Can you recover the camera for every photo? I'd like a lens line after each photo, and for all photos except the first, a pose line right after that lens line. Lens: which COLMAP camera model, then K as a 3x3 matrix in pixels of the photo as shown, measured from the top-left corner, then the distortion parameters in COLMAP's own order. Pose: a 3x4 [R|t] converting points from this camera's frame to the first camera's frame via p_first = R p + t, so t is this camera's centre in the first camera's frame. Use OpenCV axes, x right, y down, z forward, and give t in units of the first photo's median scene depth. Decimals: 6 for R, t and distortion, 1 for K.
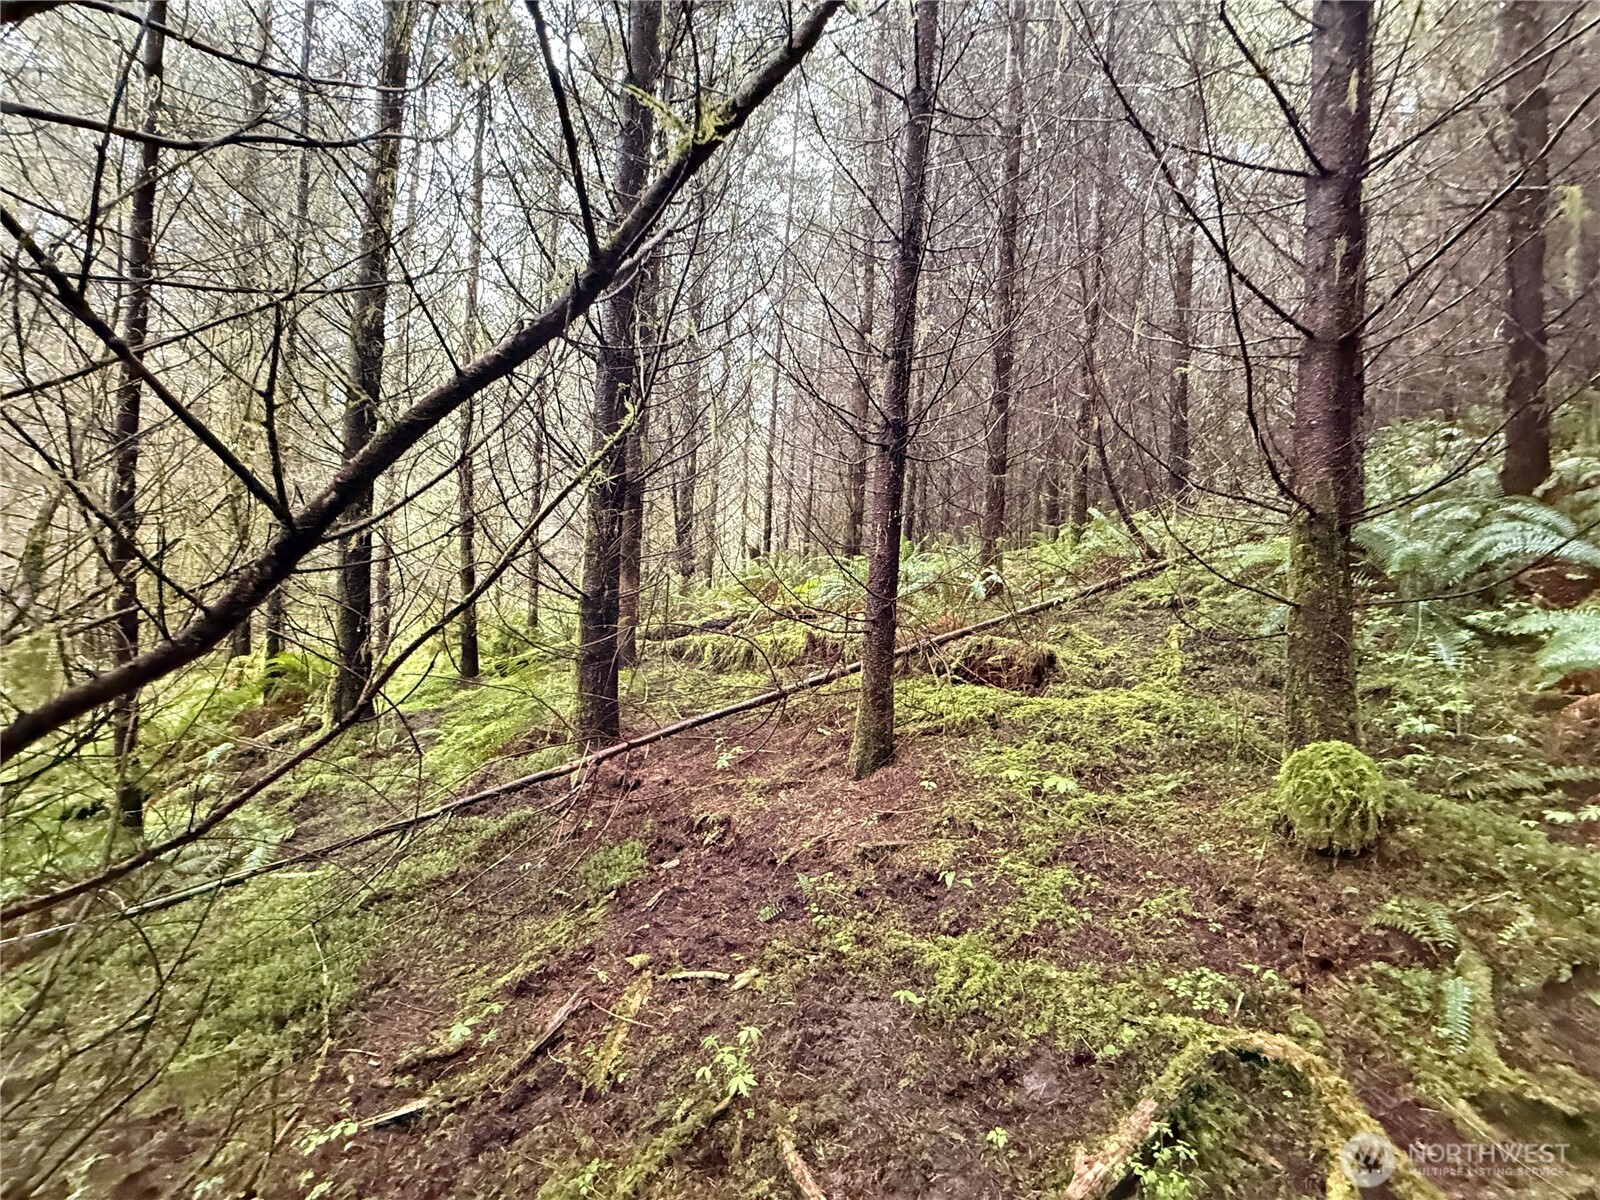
lens RADIAL K [[640.9, 0, 794.6], [0, 640.9, 597.4], [0, 0, 1]] dist [-0.000033, 0.000123]
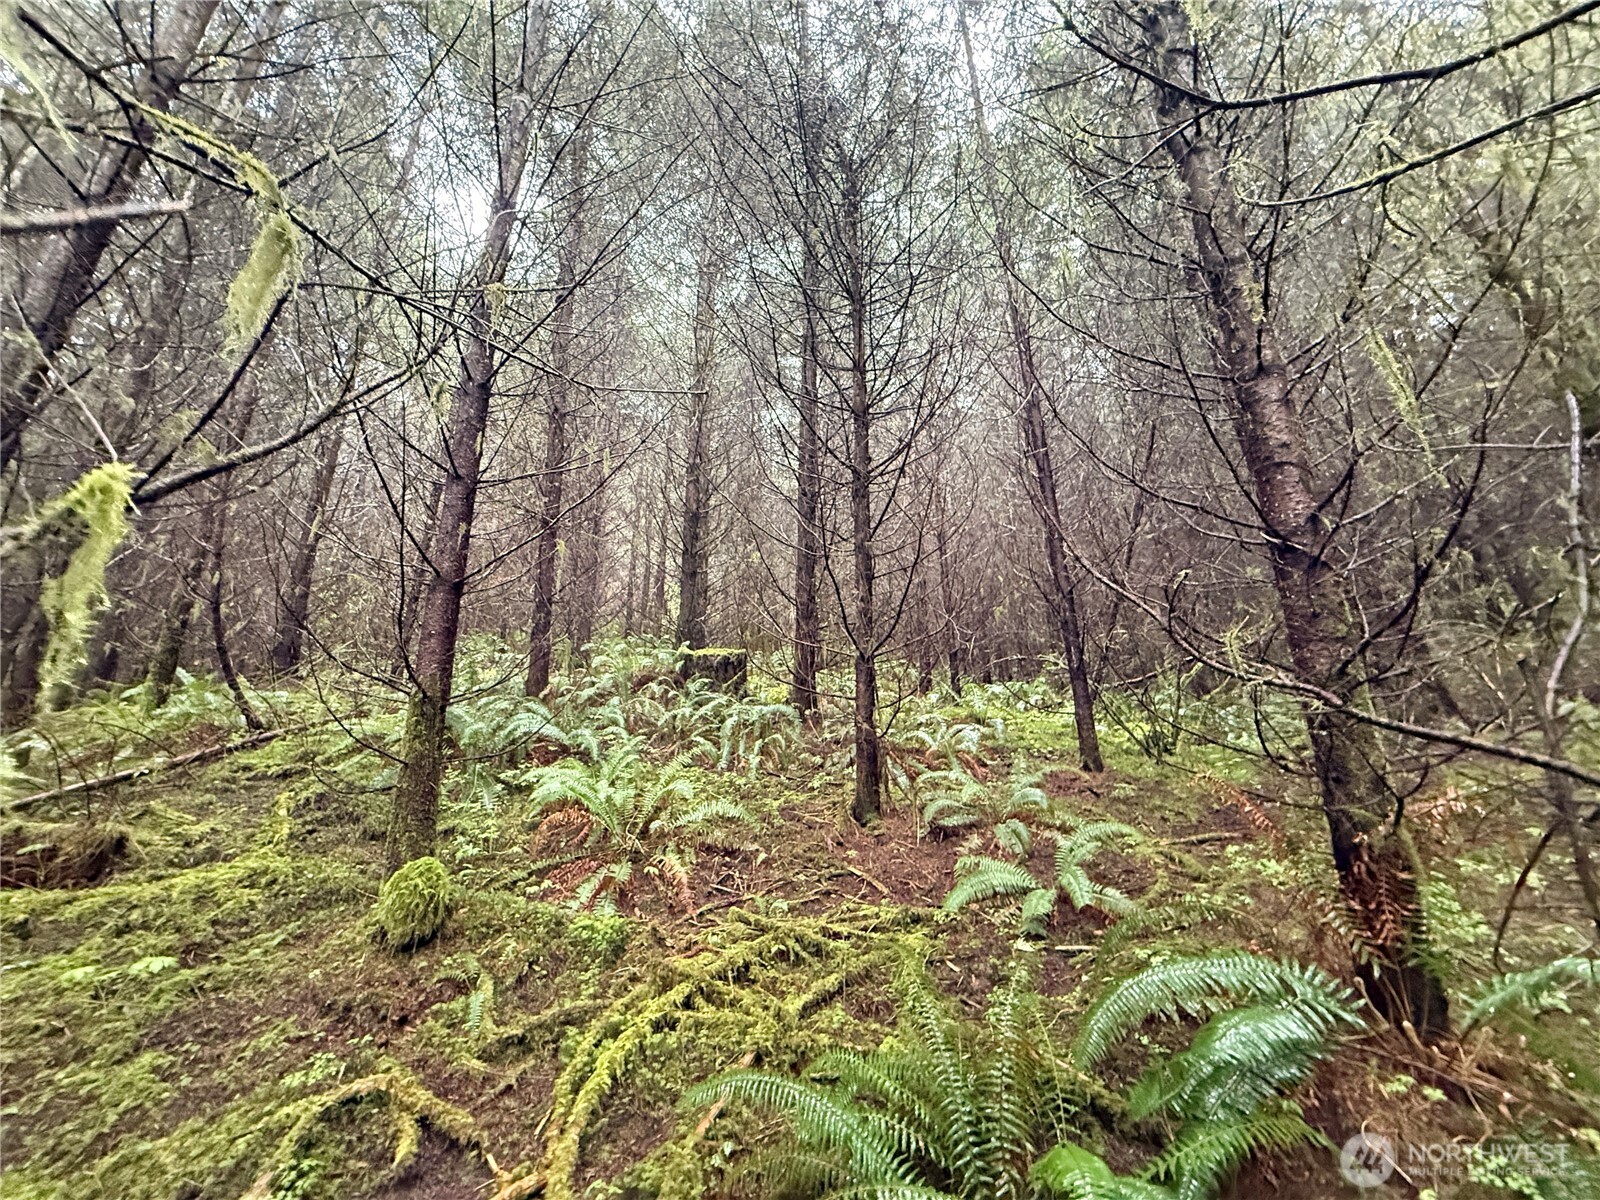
lens RADIAL K [[640.9, 0, 795.6], [0, 640.9, 599.7], [0, 0, 1]] dist [-0.000033, 0.000123]
pose [[0.337268, 0.228191, 0.913334, -0.187535], [0.026423, 0.967501, -0.251481, 0.030344], [-0.941038, 0.108949, 0.320278, -0.179459]]
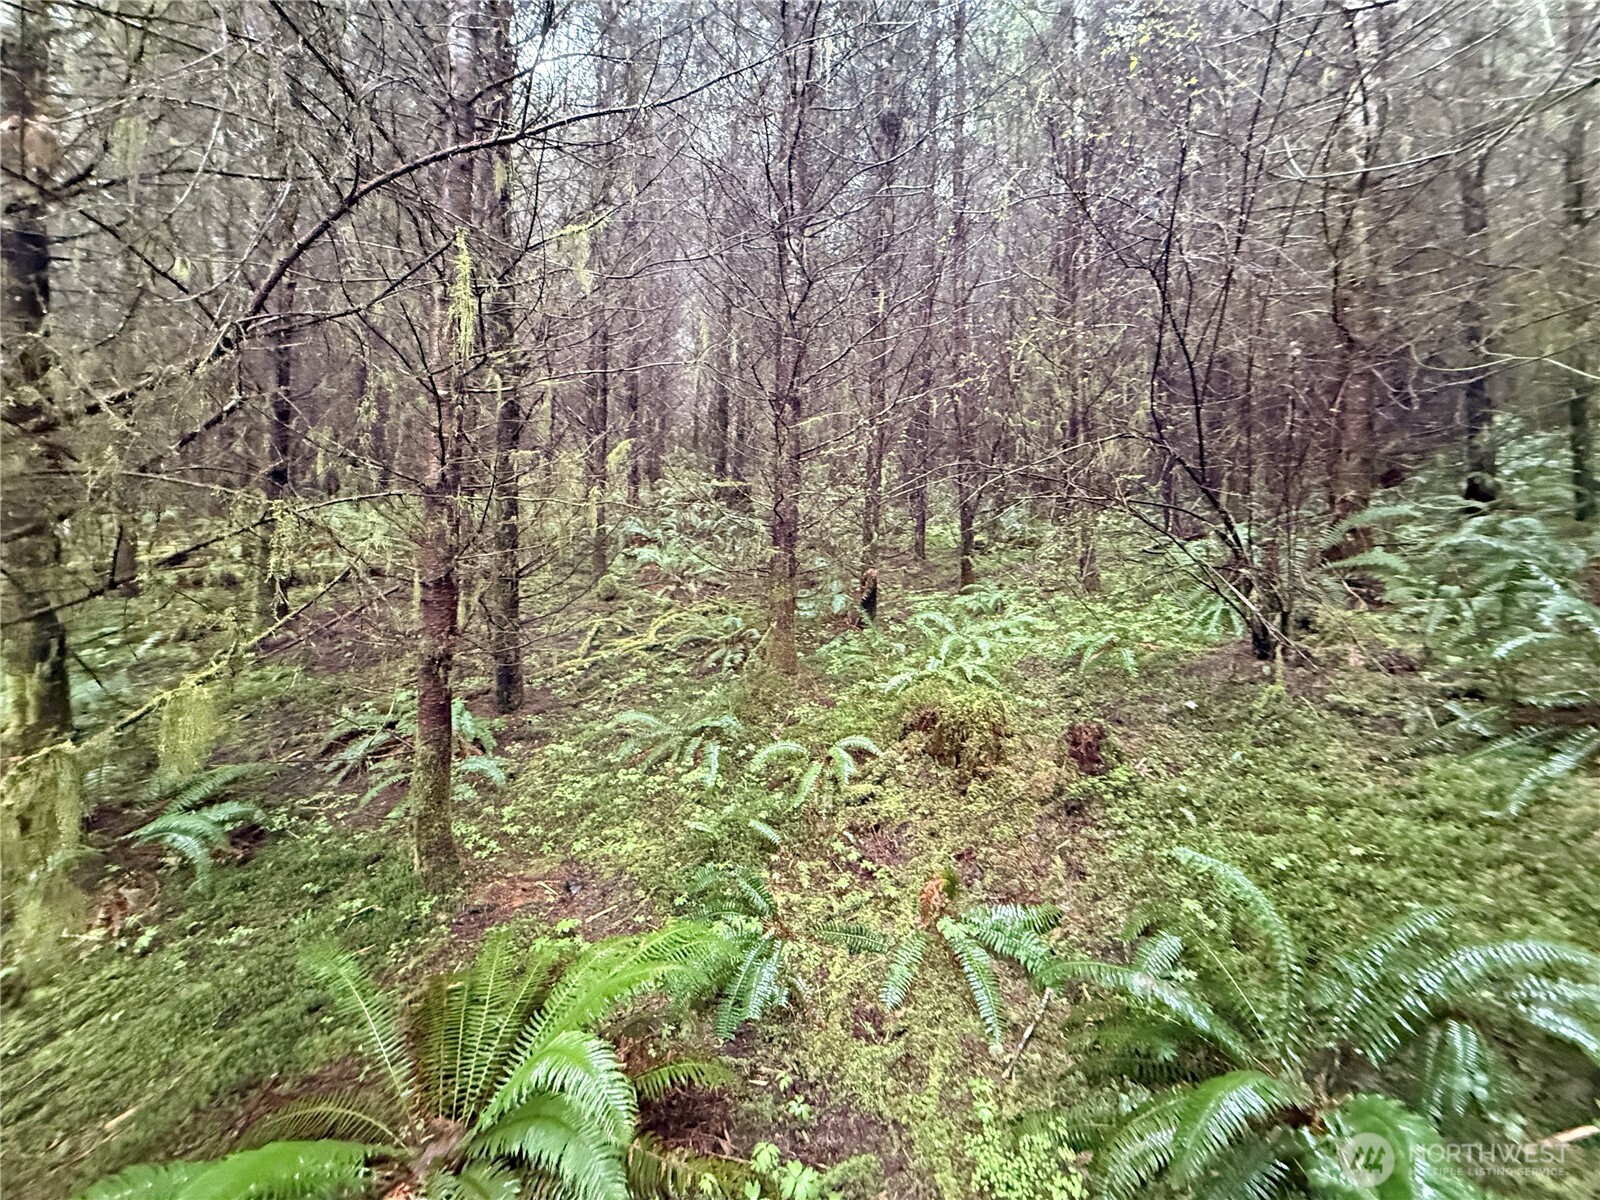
lens RADIAL K [[640.9, 0, 799.0], [0, 640.9, 598.2], [0, 0, 1]] dist [-0.000033, 0.000123]
pose [[0.441203, -0.059275, 0.895448, -1.646313], [-0.015259, 0.997176, 0.073528, 0.019422], [-0.897278, -0.046104, 0.439052, -1.385695]]
